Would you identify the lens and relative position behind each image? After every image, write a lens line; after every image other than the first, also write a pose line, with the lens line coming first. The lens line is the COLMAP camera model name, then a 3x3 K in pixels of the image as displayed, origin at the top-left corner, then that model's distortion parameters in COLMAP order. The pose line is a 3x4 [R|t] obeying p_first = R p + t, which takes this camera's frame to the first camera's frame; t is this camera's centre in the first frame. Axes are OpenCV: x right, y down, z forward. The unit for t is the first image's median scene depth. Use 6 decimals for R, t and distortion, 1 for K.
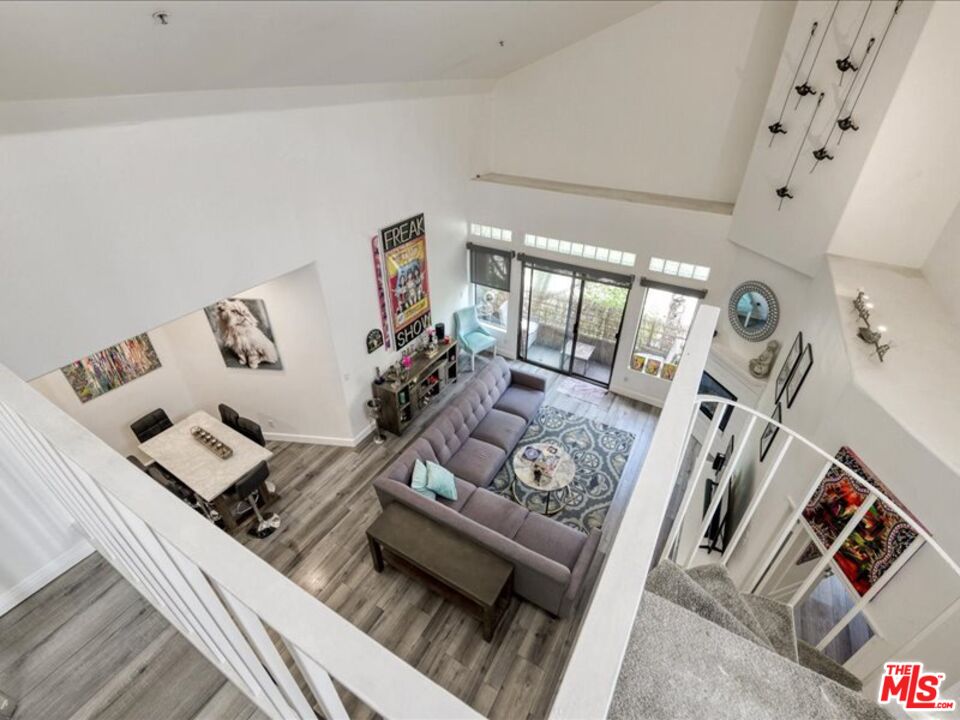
lens RADIAL K [[439.1, 0, 480.0], [0, 439.1, 358.1], [0, 0, 1]] dist [-0.014725, 0.000368]
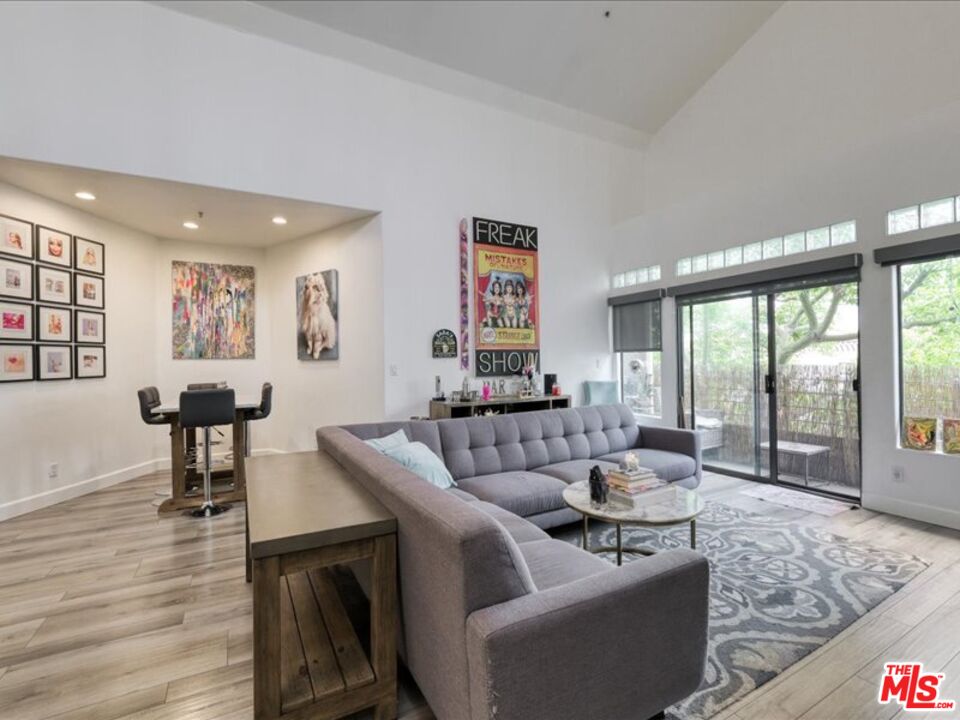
lens RADIAL K [[446.2, 0, 481.3], [0, 446.2, 359.5], [0, 0, 1]] dist [-0.011147, 0.000016]
pose [[0.860087, -0.019349, -0.509780, 0.223425], [-0.268042, 0.833089, -0.483855, 0.348473], [0.434054, 0.552800, 0.711343, 0.460985]]
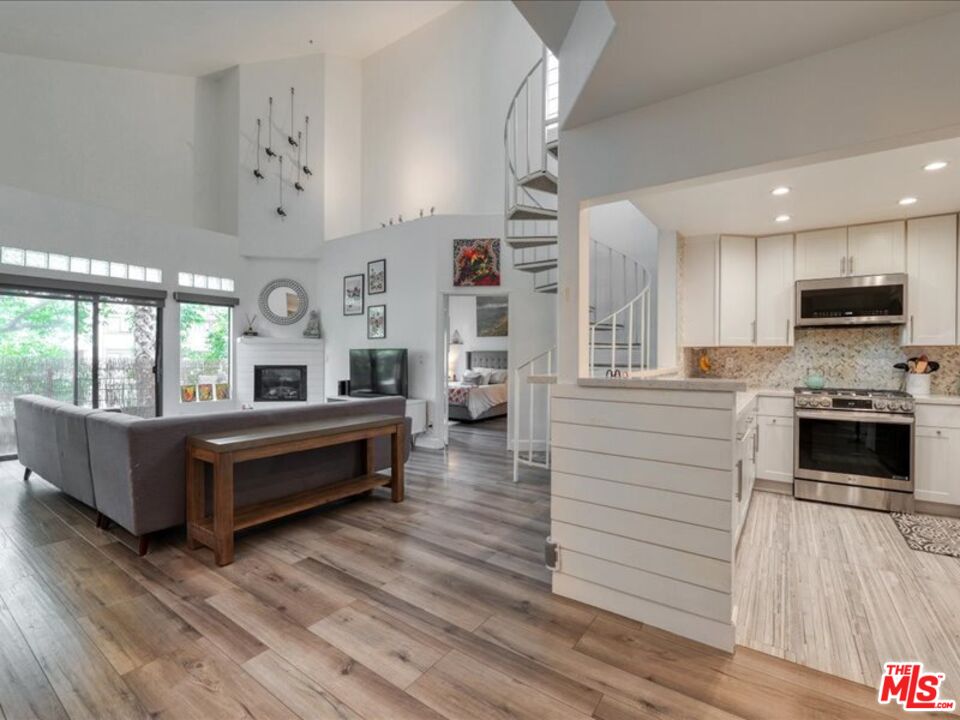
lens RADIAL K [[439.1, 0, 480.0], [0, 439.1, 358.1], [0, 0, 1]] dist [-0.014725, 0.000368]
pose [[0.080004, -0.000840, 0.996794, -0.565008], [0.544178, 0.837869, -0.042970, 0.363721], [-0.835146, 0.545871, 0.067490, 0.446729]]
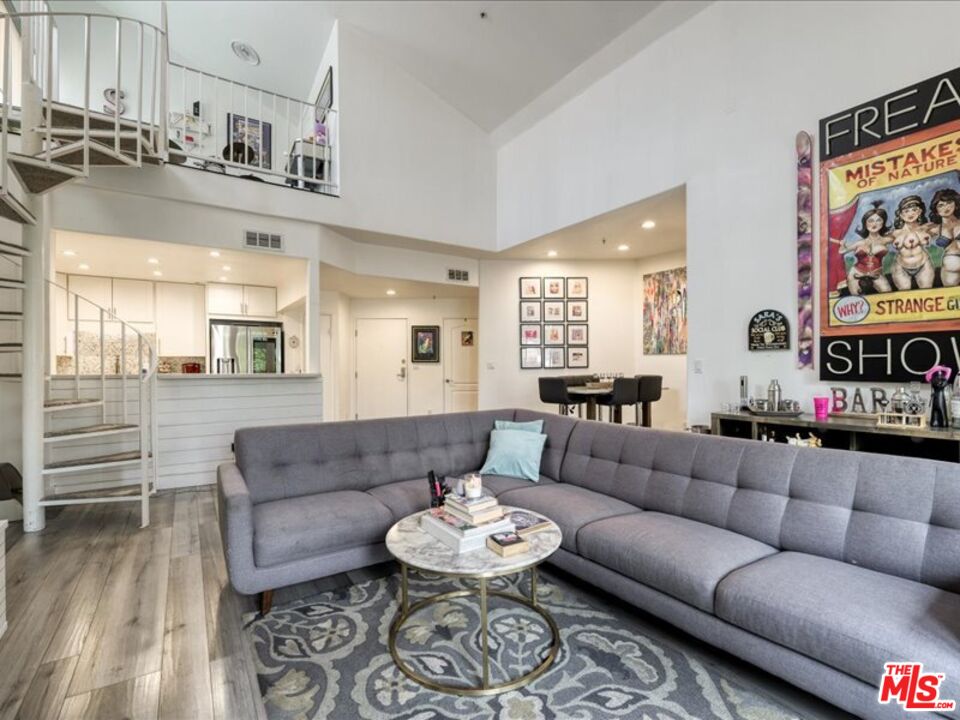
lens RADIAL K [[449.2, 0, 478.9], [0, 449.2, 365.0], [0, 0, 1]] dist [-0.009617, 0.000115]
pose [[-0.445159, 0.000488, -0.895452, 0.418021], [-0.494041, 0.833894, 0.246059, 0.035445], [0.746832, 0.551925, -0.370974, 0.942280]]
